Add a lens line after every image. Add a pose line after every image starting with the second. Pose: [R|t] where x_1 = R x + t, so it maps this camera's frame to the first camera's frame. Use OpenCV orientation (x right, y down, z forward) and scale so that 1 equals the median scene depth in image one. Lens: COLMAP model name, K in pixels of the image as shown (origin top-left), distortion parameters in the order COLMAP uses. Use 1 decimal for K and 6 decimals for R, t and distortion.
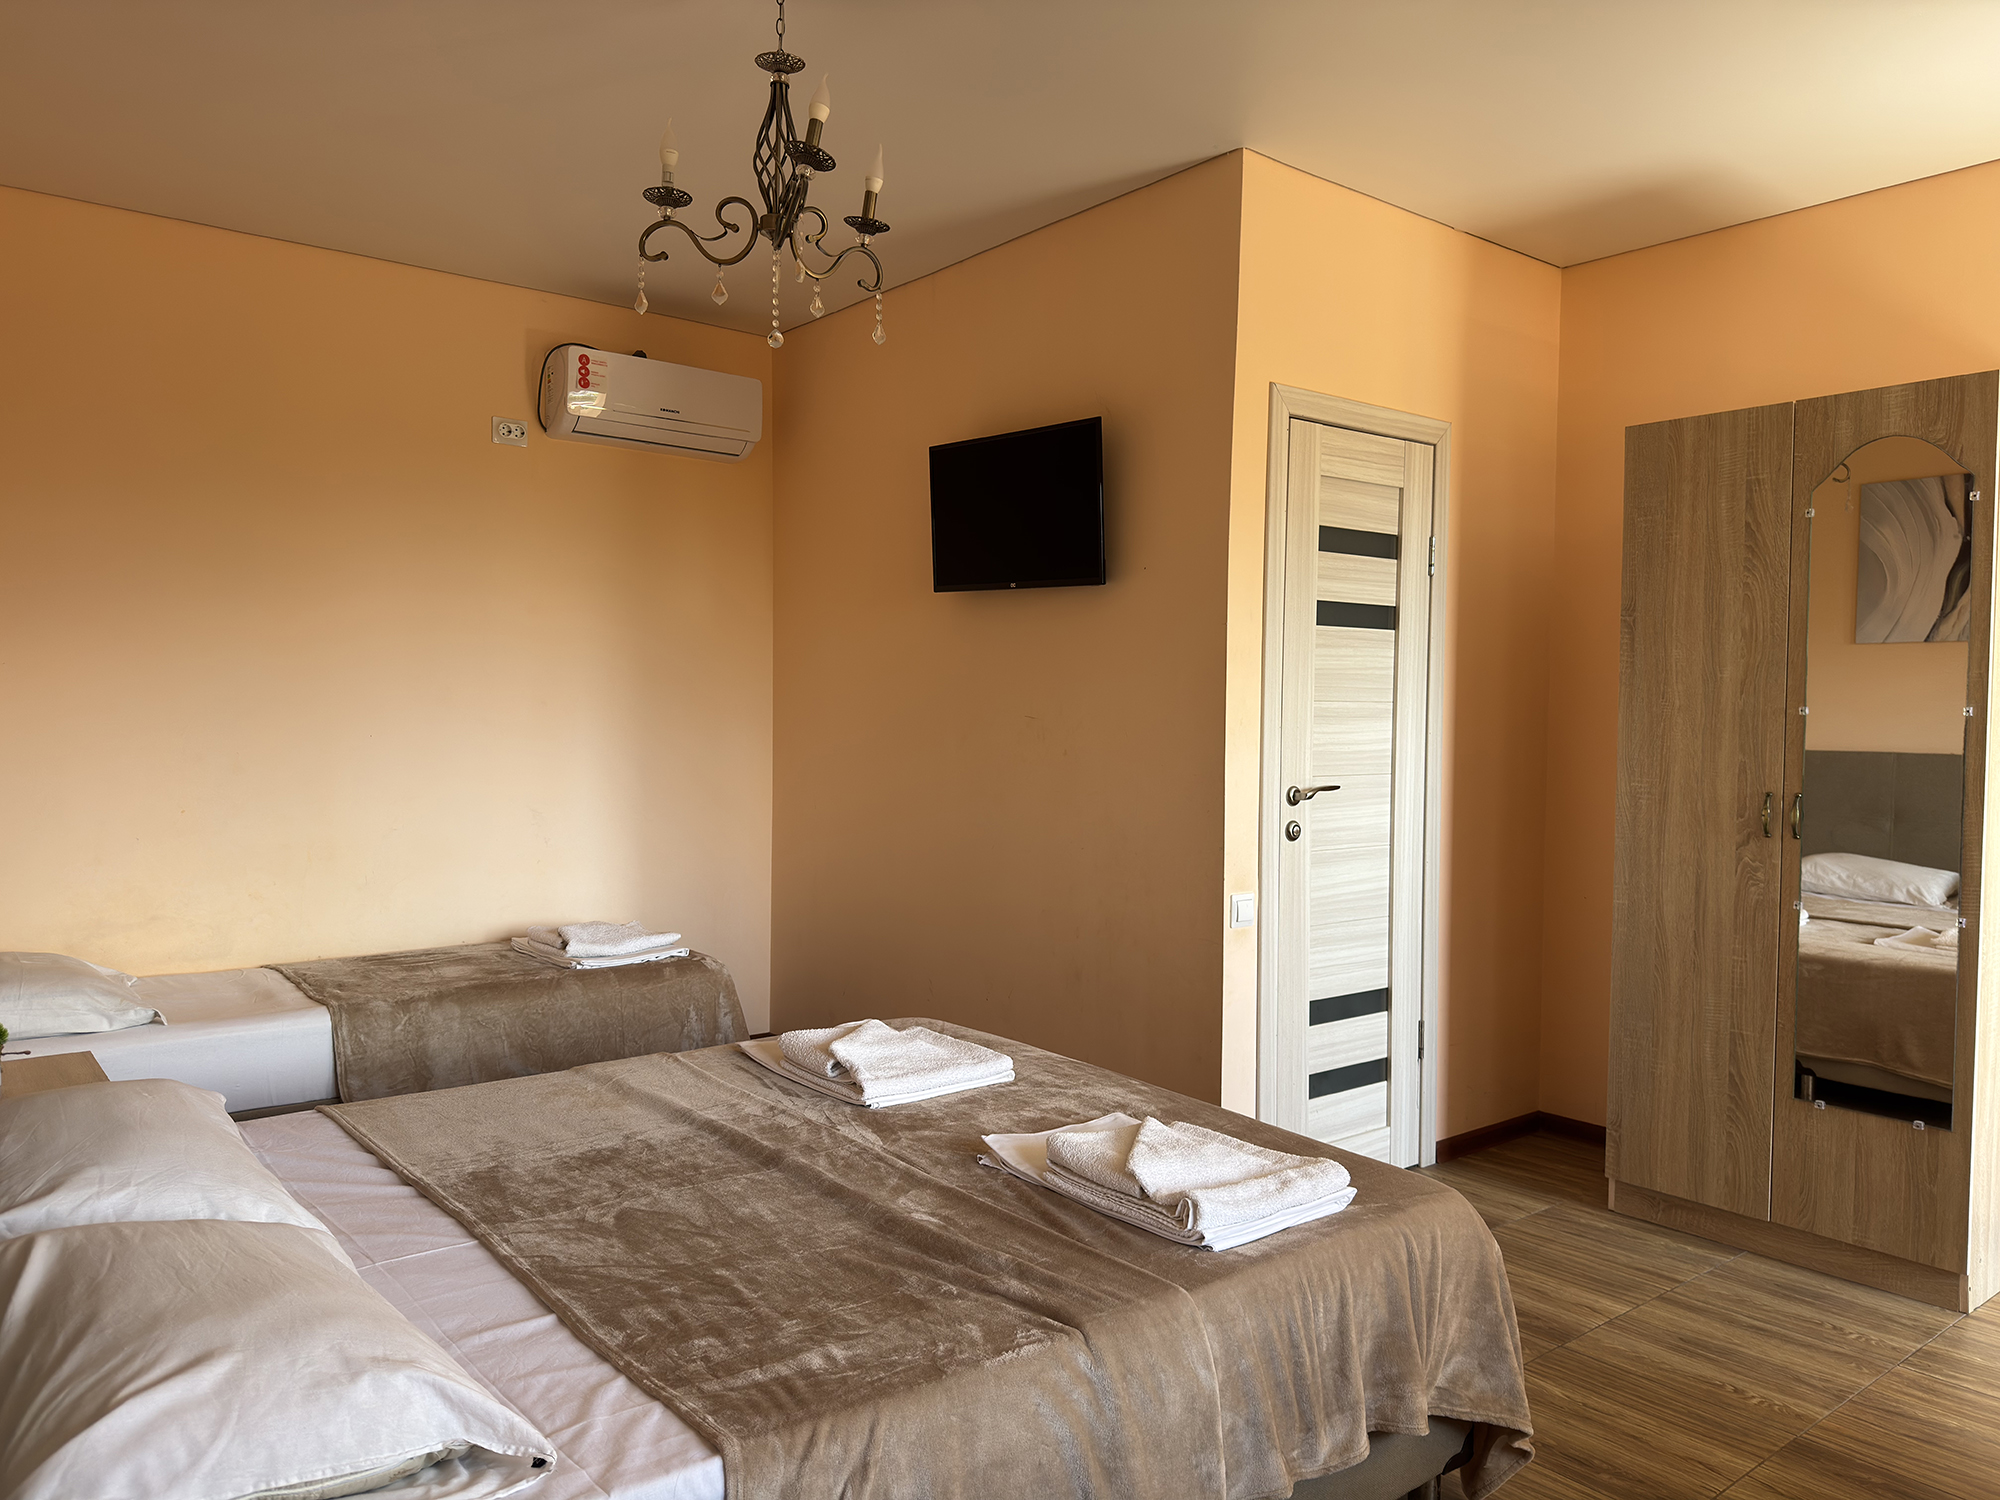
lens RADIAL K [[1404.9, 0, 994.1], [0, 1404.9, 758.3], [0, 0, 1]] dist [0.041805, -0.042688]
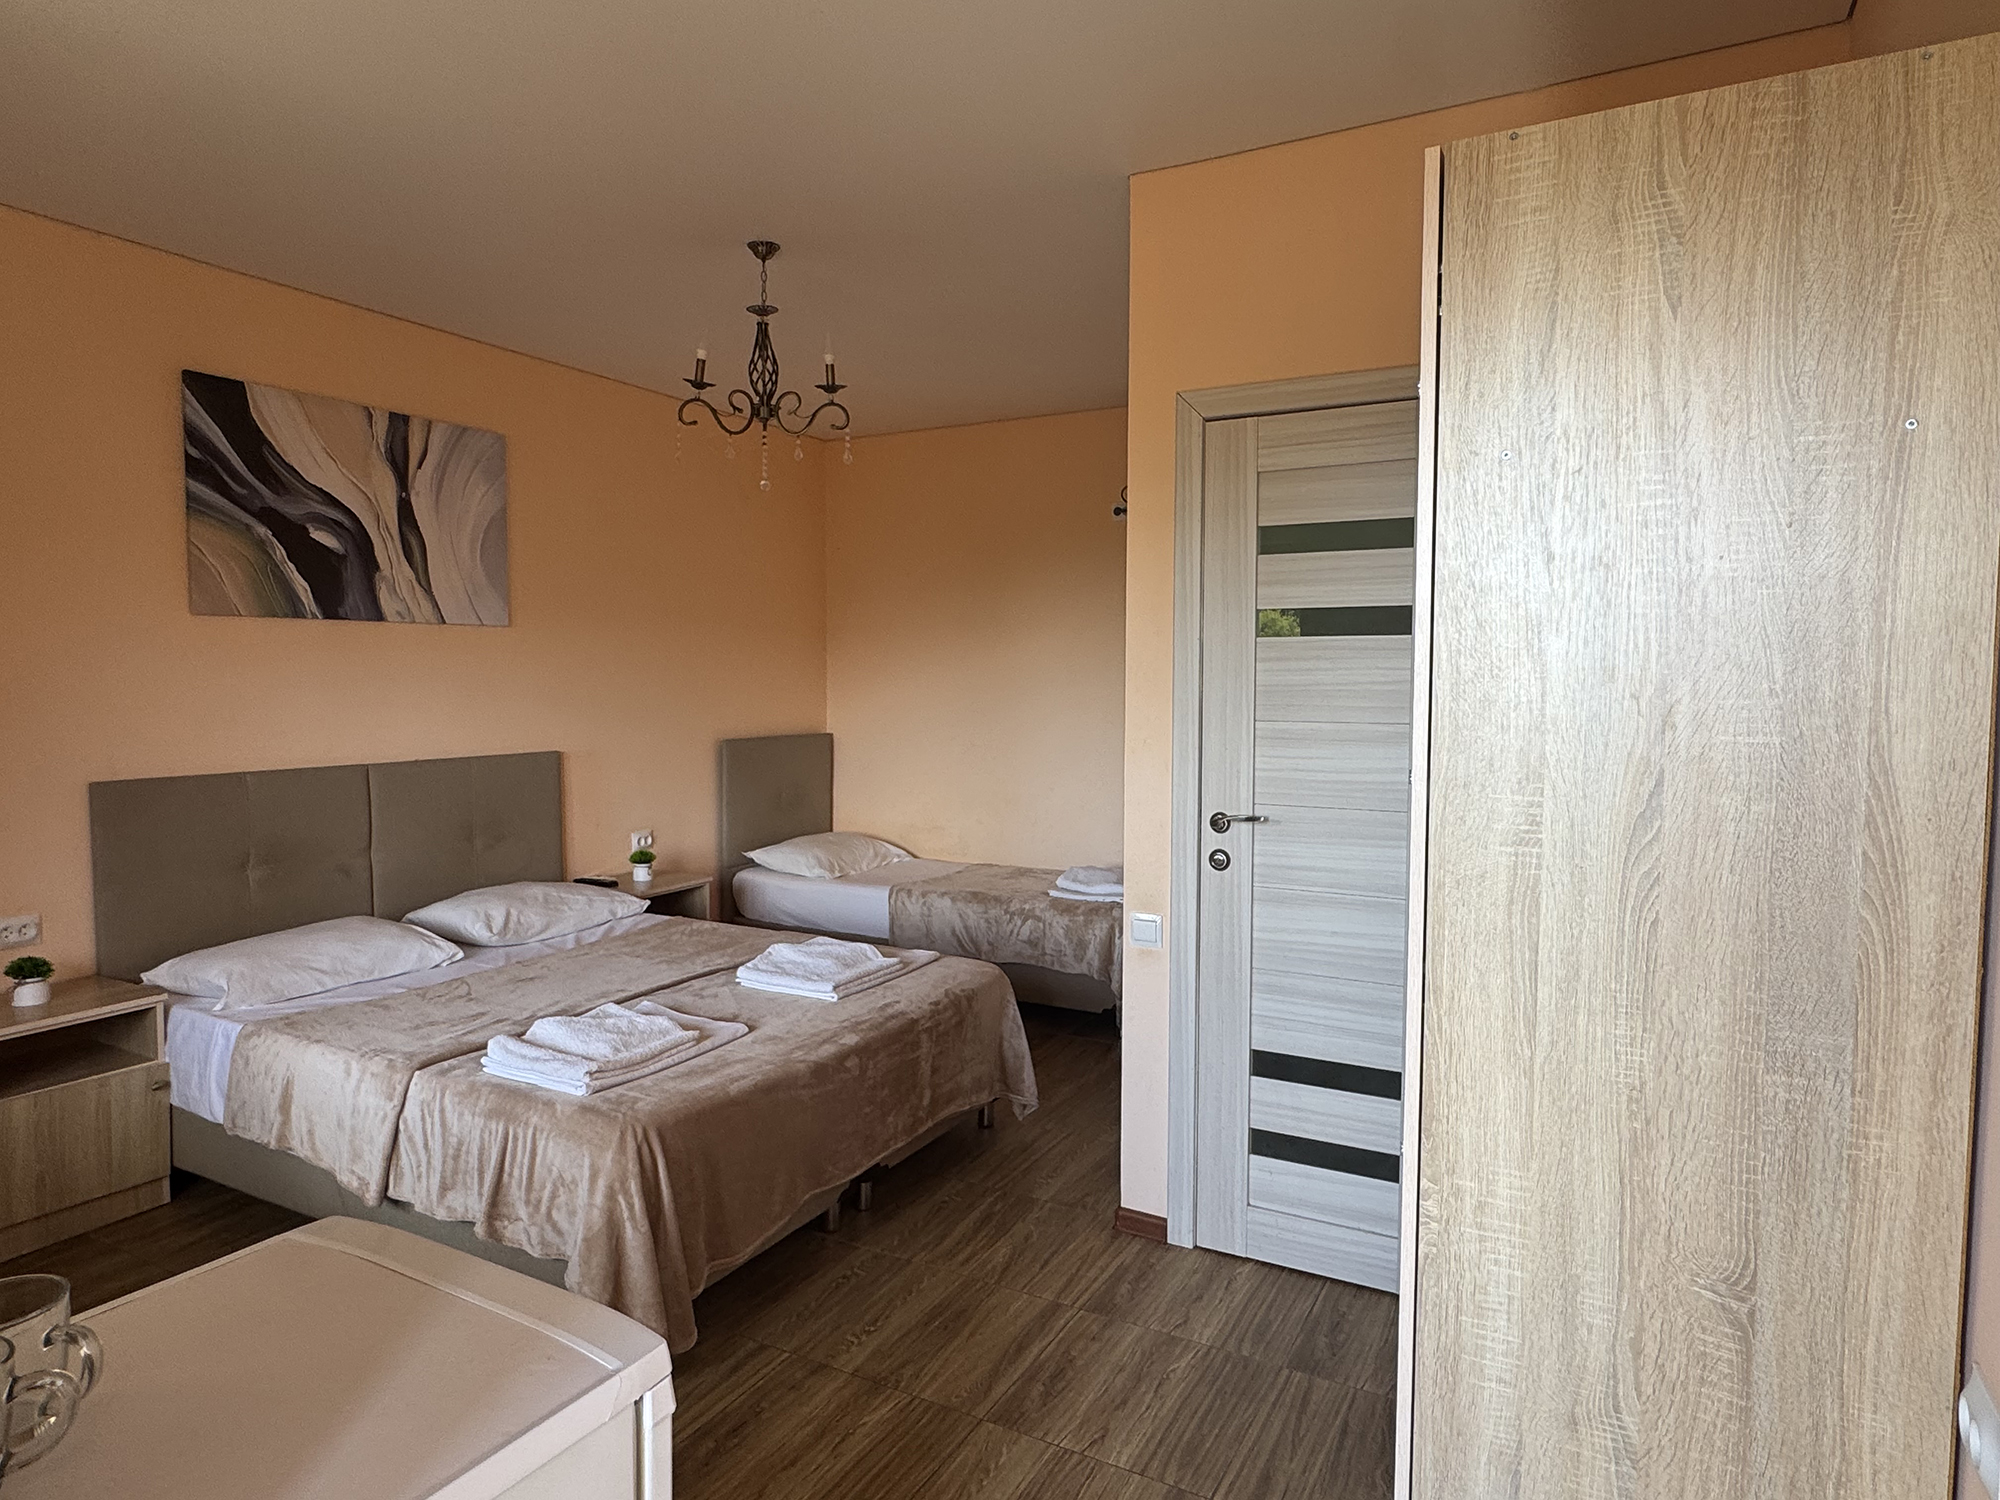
lens RADIAL K [[1177.5, 0, 990.8], [0, 1177.5, 746.1], [0, 0, 1]] dist [-0.007370, 0.003287]
pose [[0.383601, 0.043452, -0.922476, 0.892842], [-0.033619, 0.998887, 0.033071, -0.045631], [0.922887, 0.018327, 0.384635, 0.568201]]
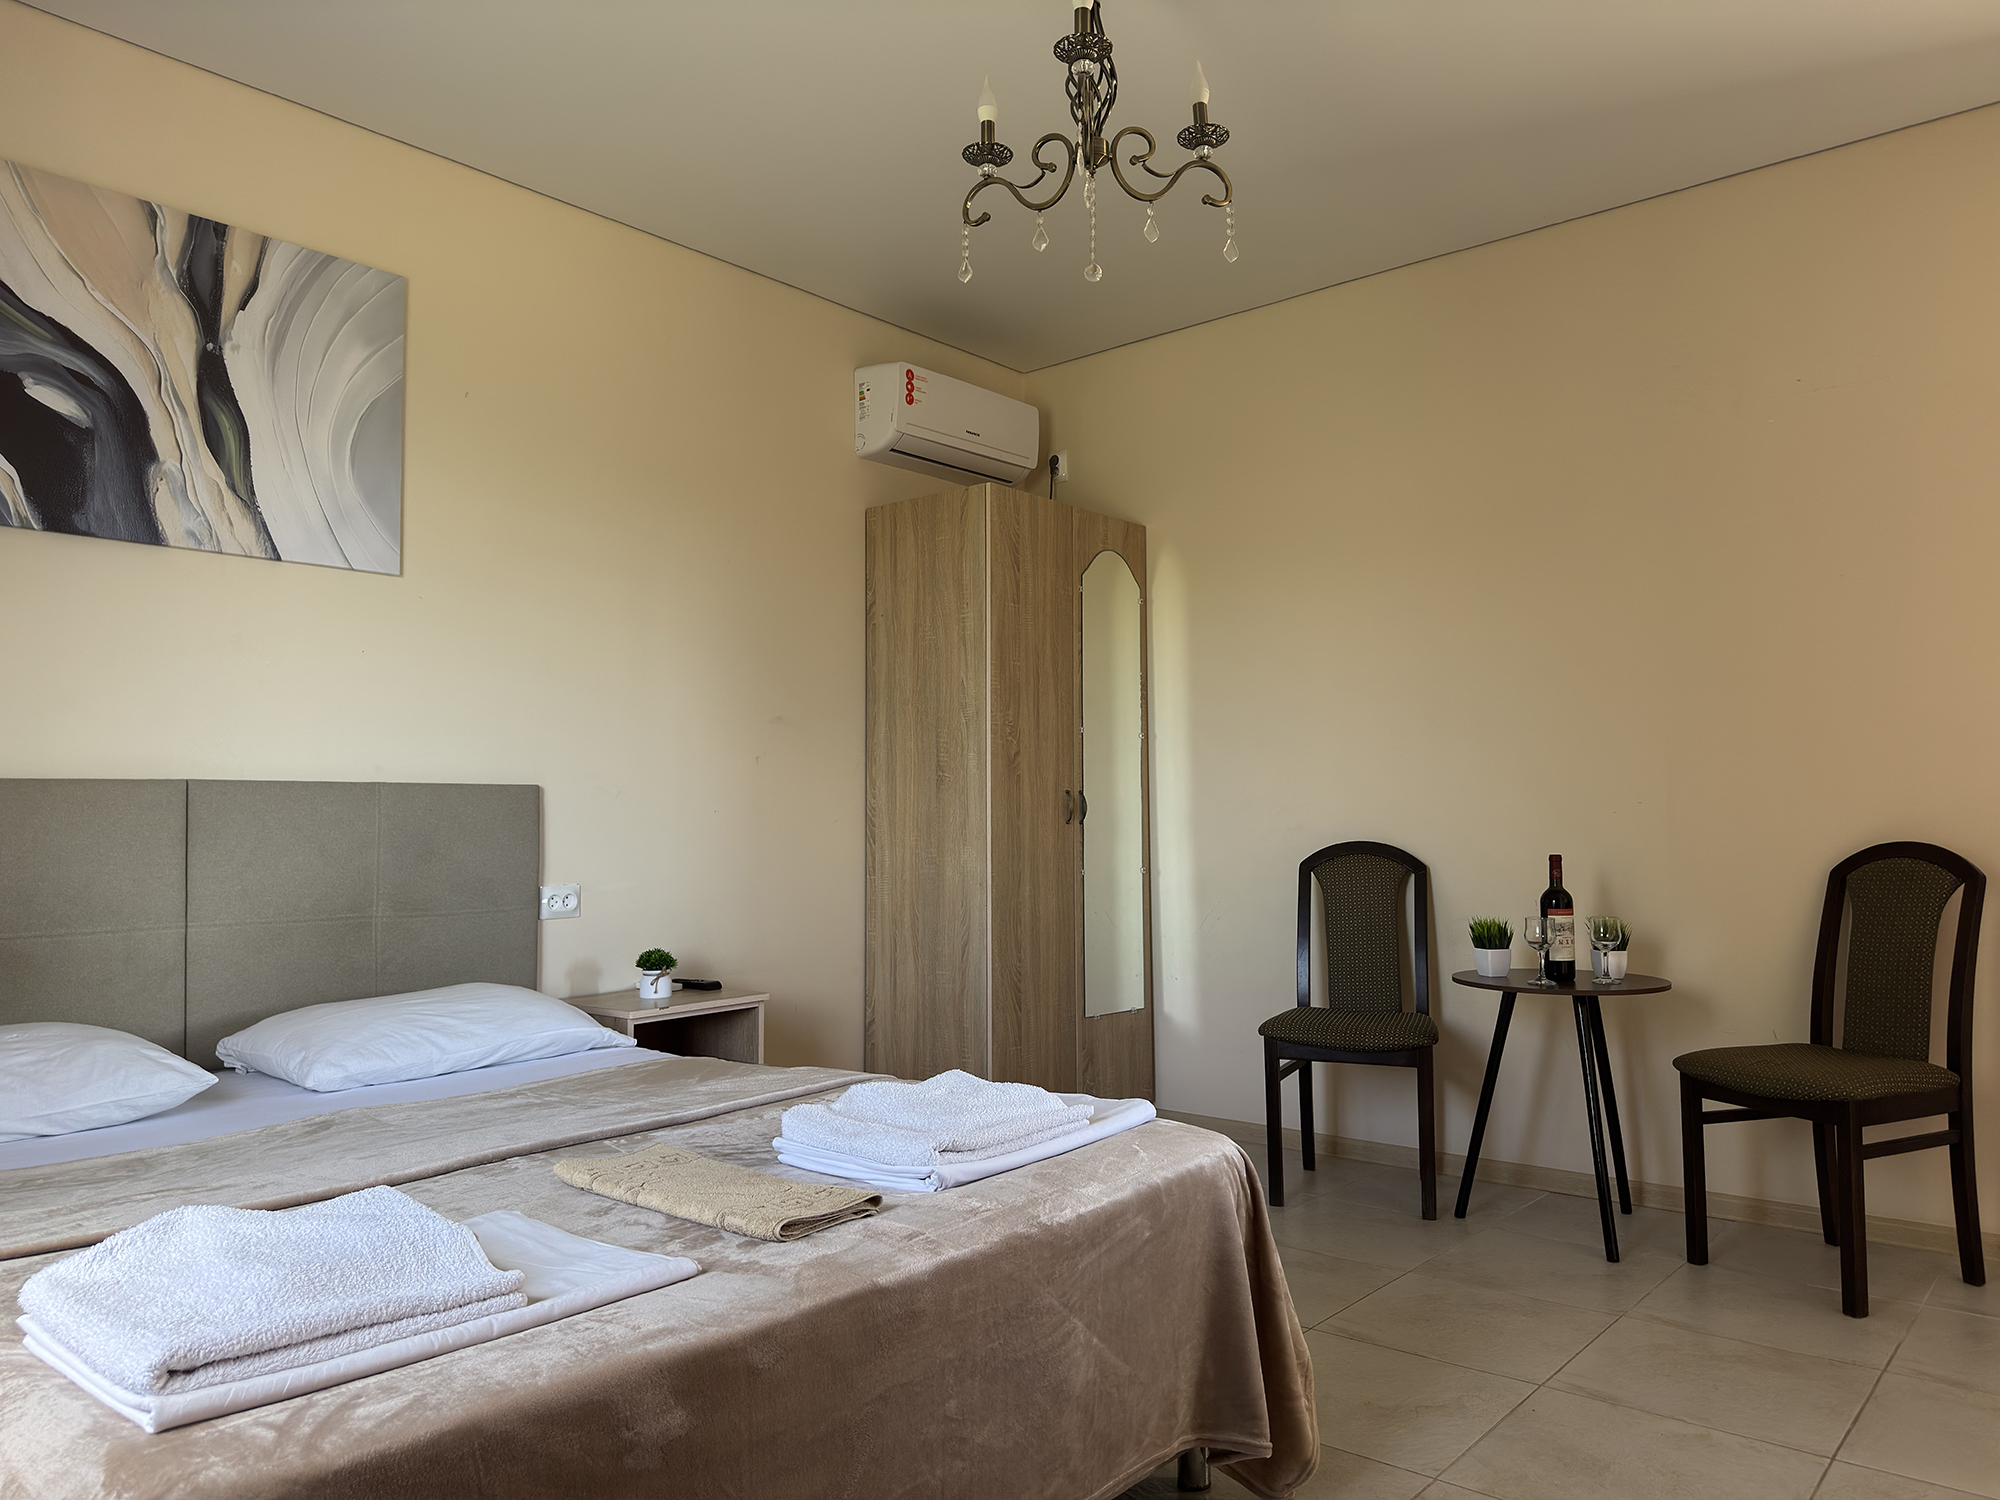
lens RADIAL K [[1404.9, 0, 997.7], [0, 1404.9, 743.3], [0, 0, 1]] dist [0.041805, -0.042688]
pose [[0.191288, -0.060879, -0.979644, 0.527223], [-0.032423, 0.997138, -0.068298, 0.048814], [0.980998, 0.044828, 0.188766, 0.791105]]
